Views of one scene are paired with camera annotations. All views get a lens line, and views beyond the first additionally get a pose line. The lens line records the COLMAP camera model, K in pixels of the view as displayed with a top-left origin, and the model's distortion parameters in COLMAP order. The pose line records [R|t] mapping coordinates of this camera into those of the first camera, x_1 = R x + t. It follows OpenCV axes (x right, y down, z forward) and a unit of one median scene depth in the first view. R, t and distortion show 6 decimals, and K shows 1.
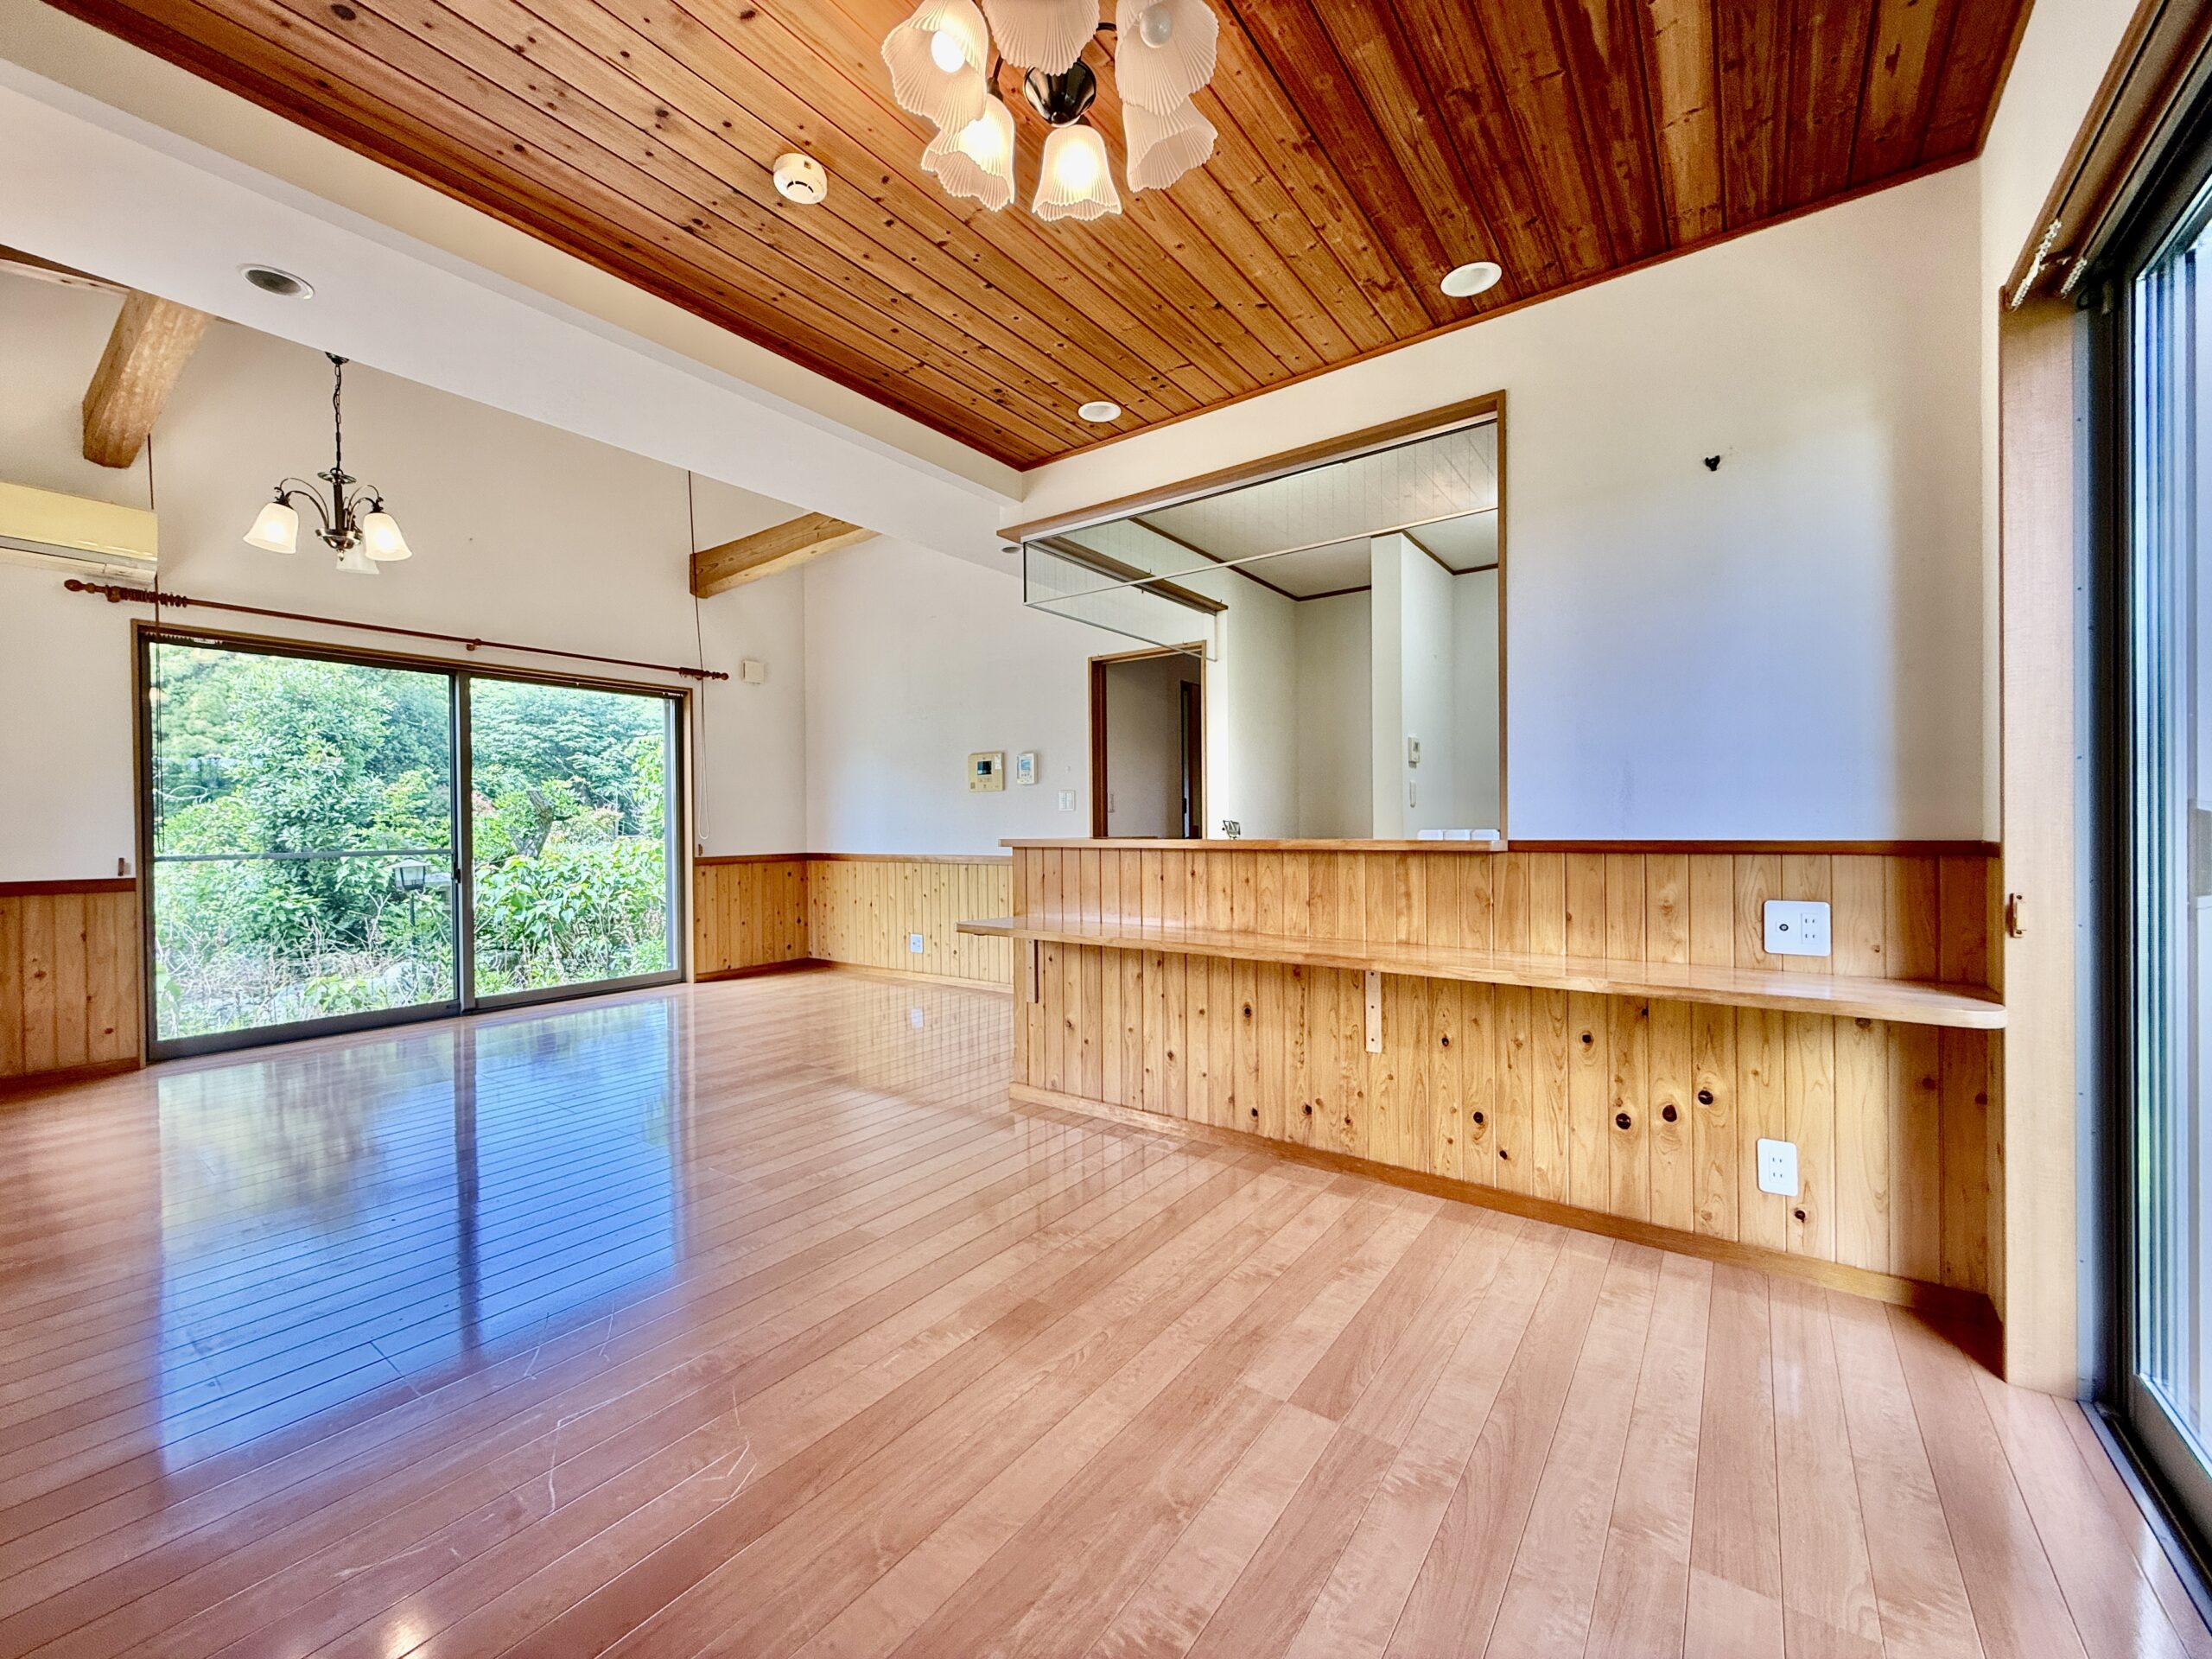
lens RADIAL K [[881.2, 0, 1093.6], [0, 881.2, 836.2], [0, 0, 1]] dist [-0.000705, 0.000633]
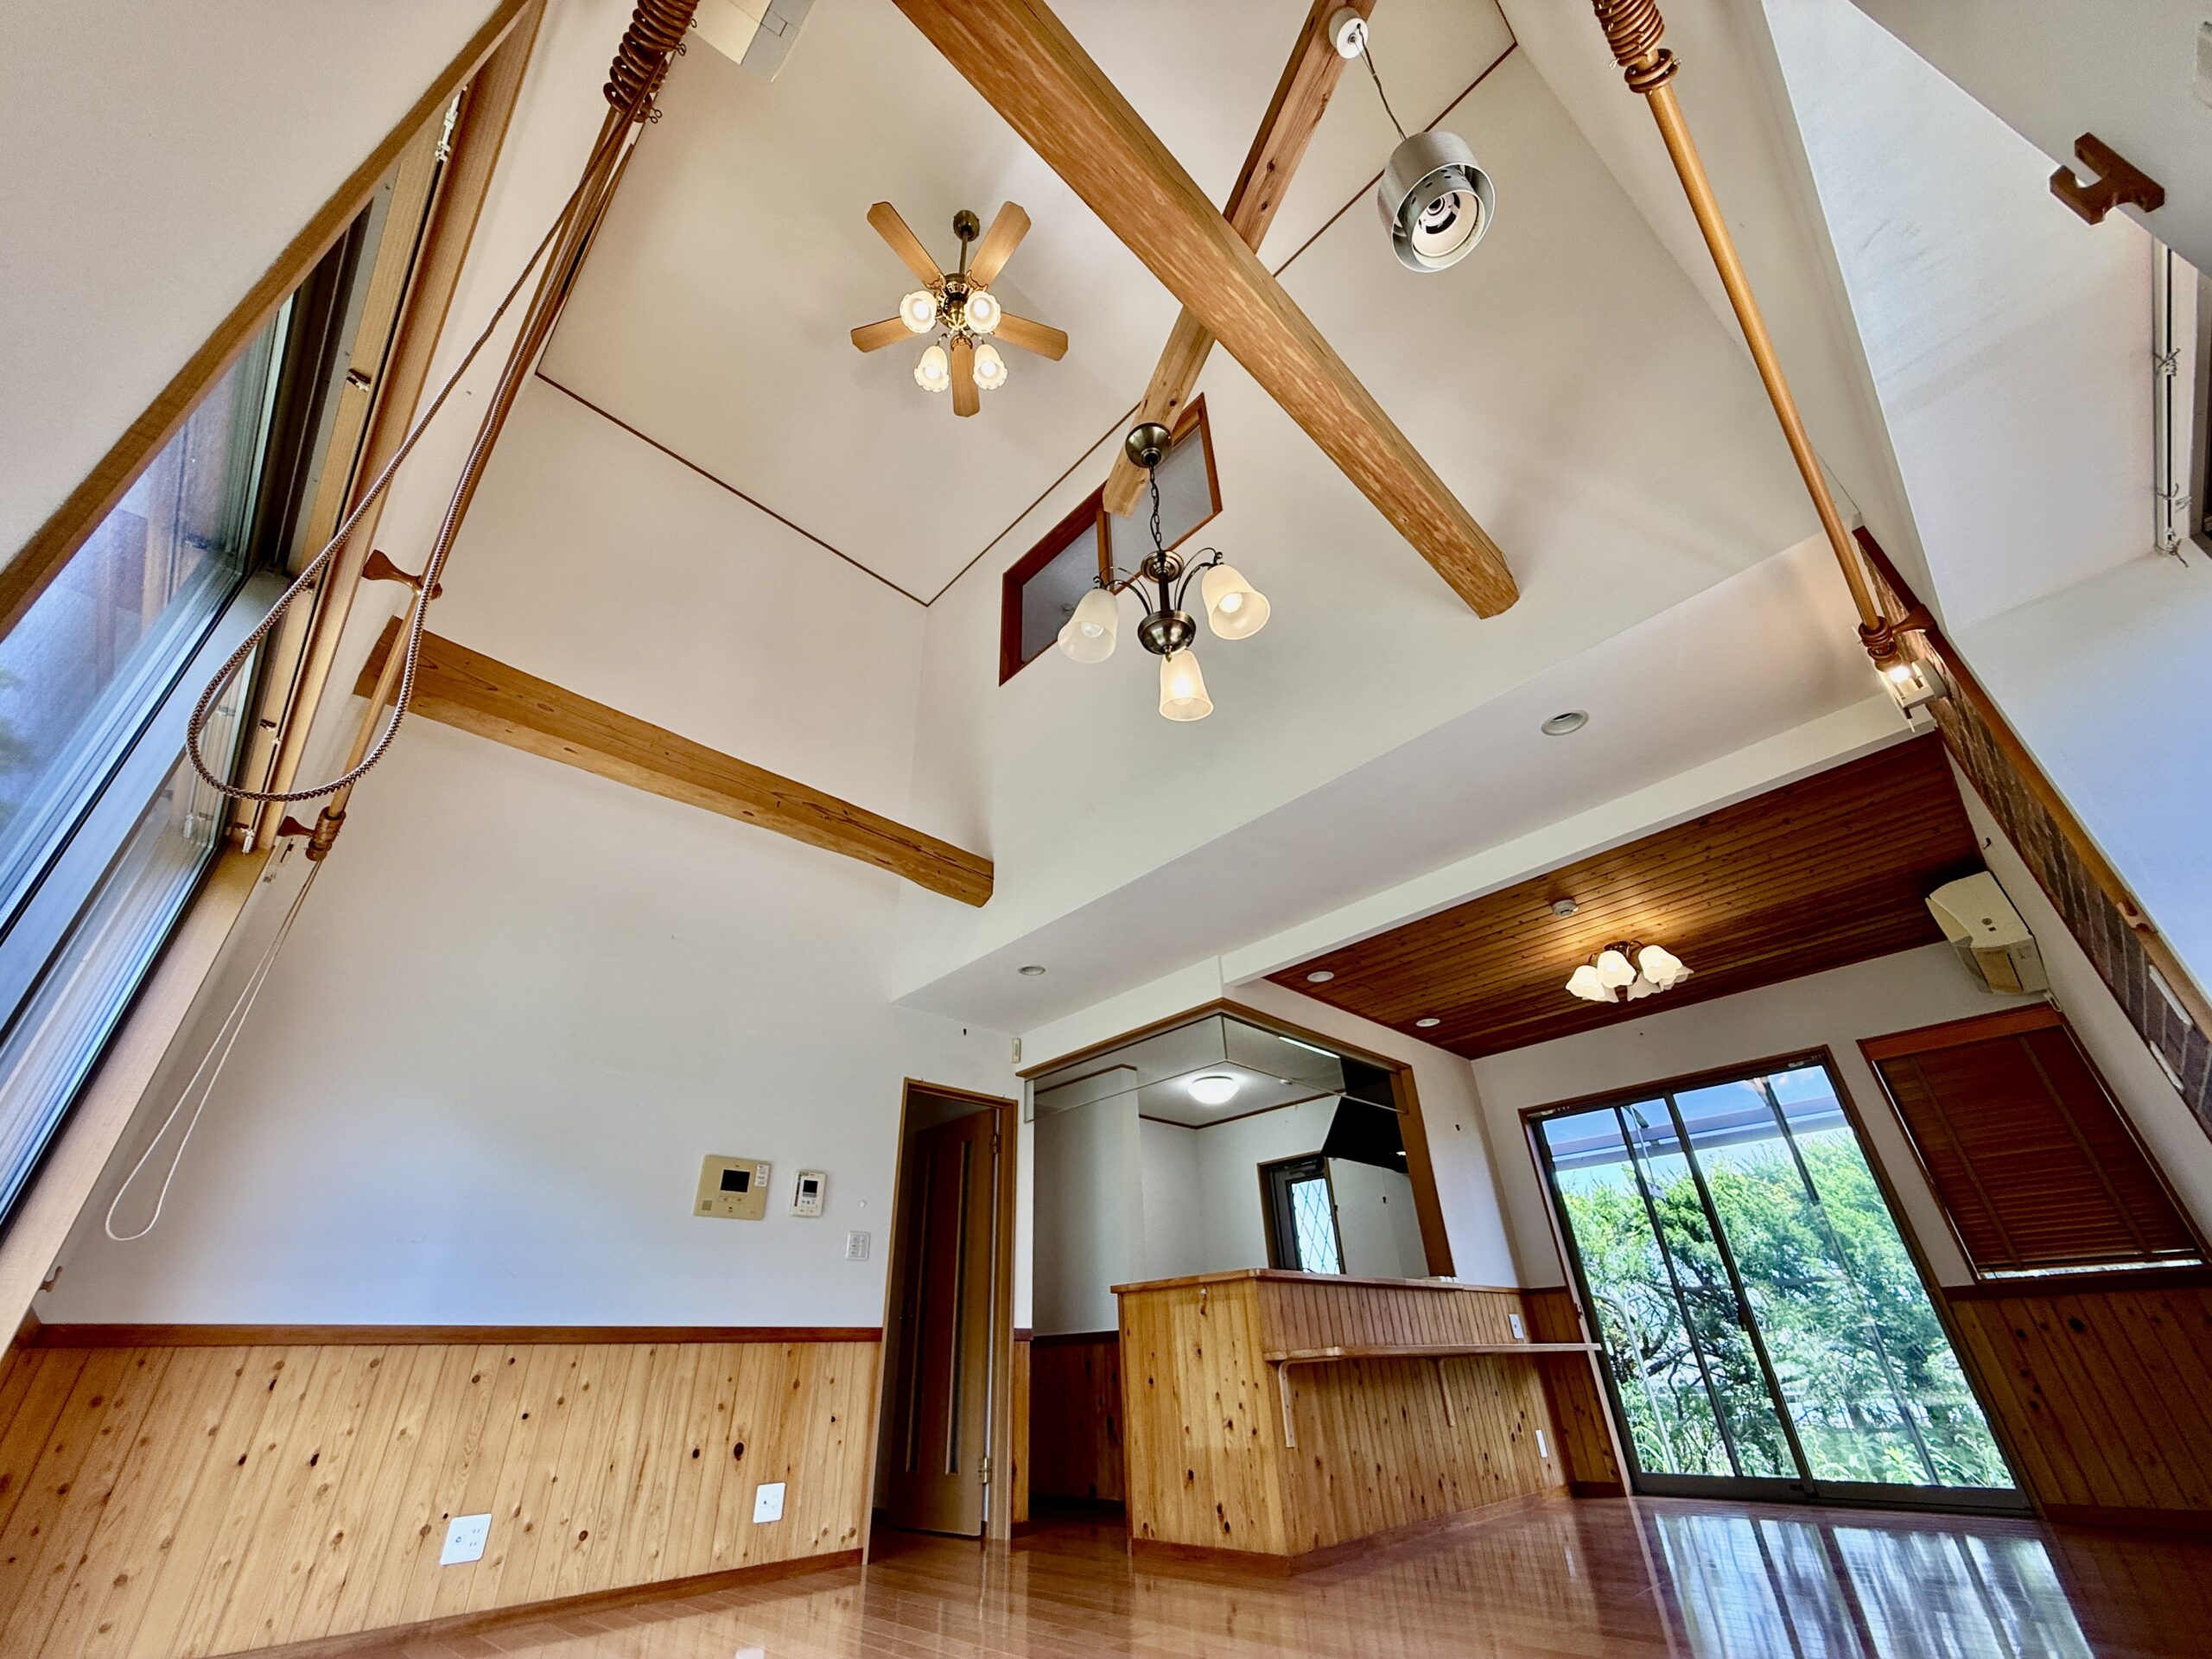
lens RADIAL K [[881.2, 0, 1100.6], [0, 881.2, 831.1], [0, 0, 1]] dist [-0.000705, 0.000633]
pose [[0.166396, 0.520669, 0.837387, -1.444214], [0.044227, 0.844430, -0.533837, 0.129928], [-0.985067, 0.125863, 0.117482, 1.087454]]
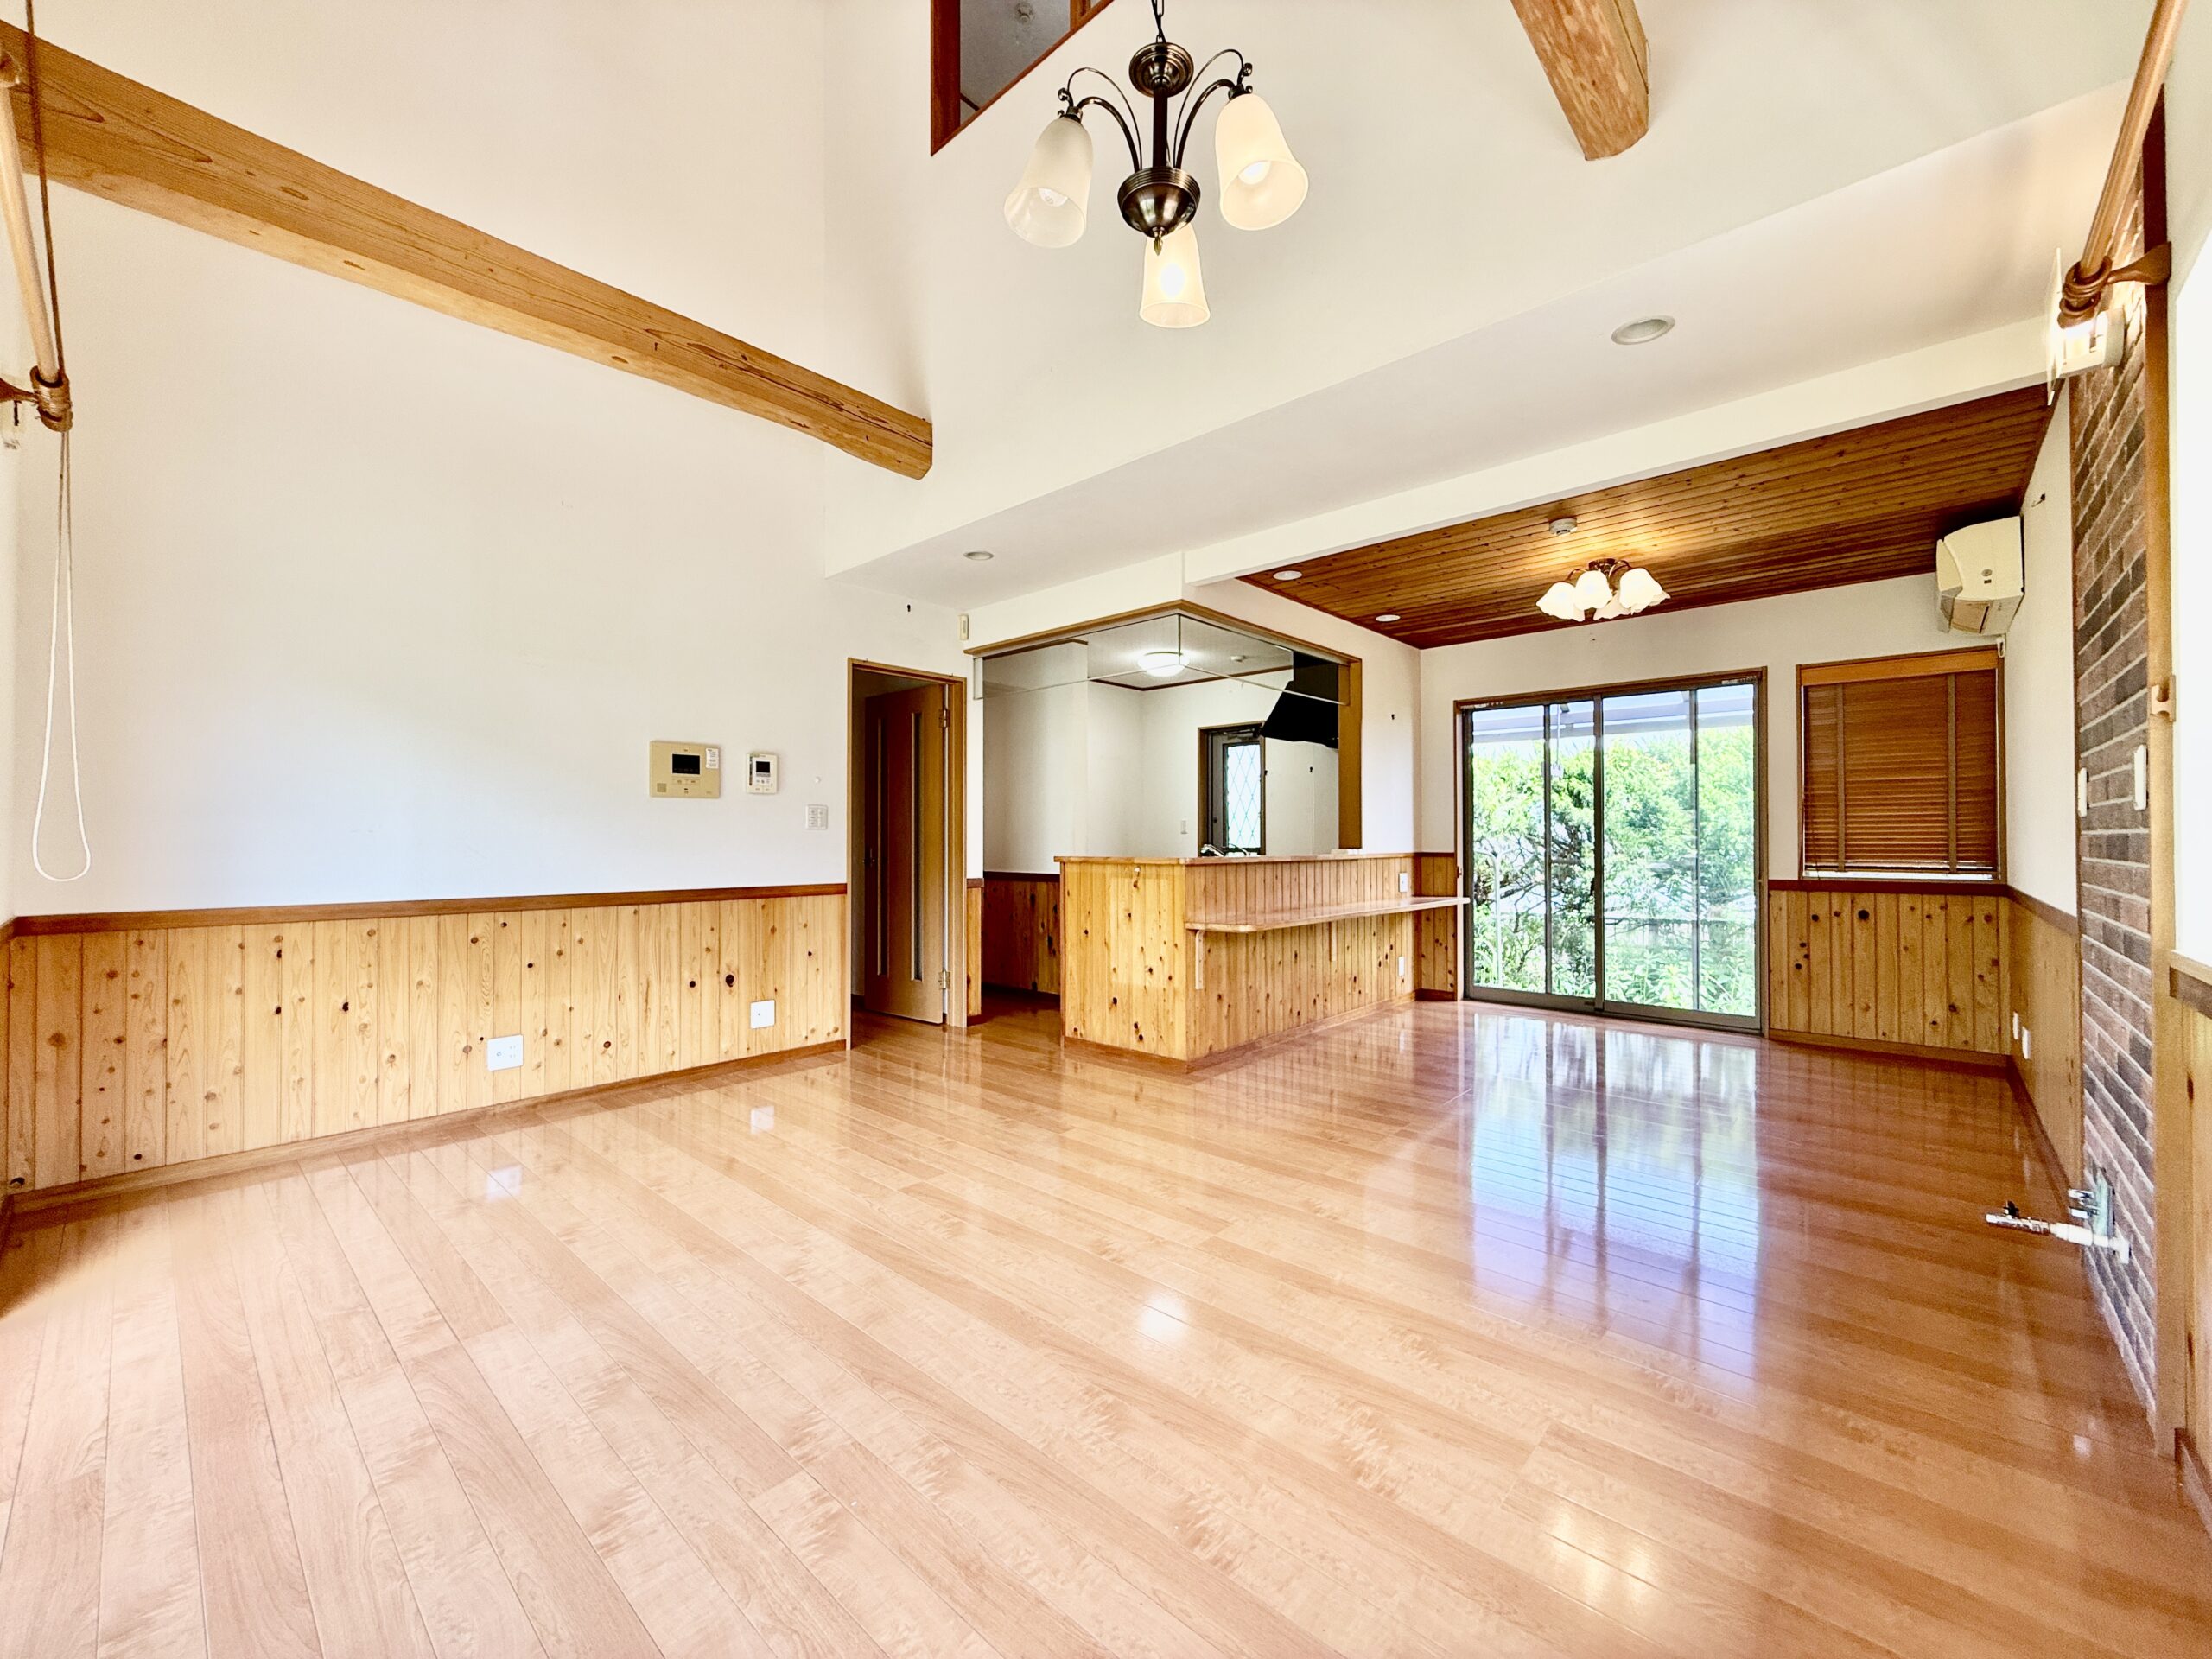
lens RADIAL K [[881.2, 0, 1101.0], [0, 881.2, 828.2], [0, 0, 1]] dist [-0.000705, 0.000633]
pose [[0.103312, 0.024419, 0.994349, -1.420836], [0.014685, 0.999552, -0.026073, -0.007651], [-0.994541, 0.017296, 0.102907, 1.085327]]
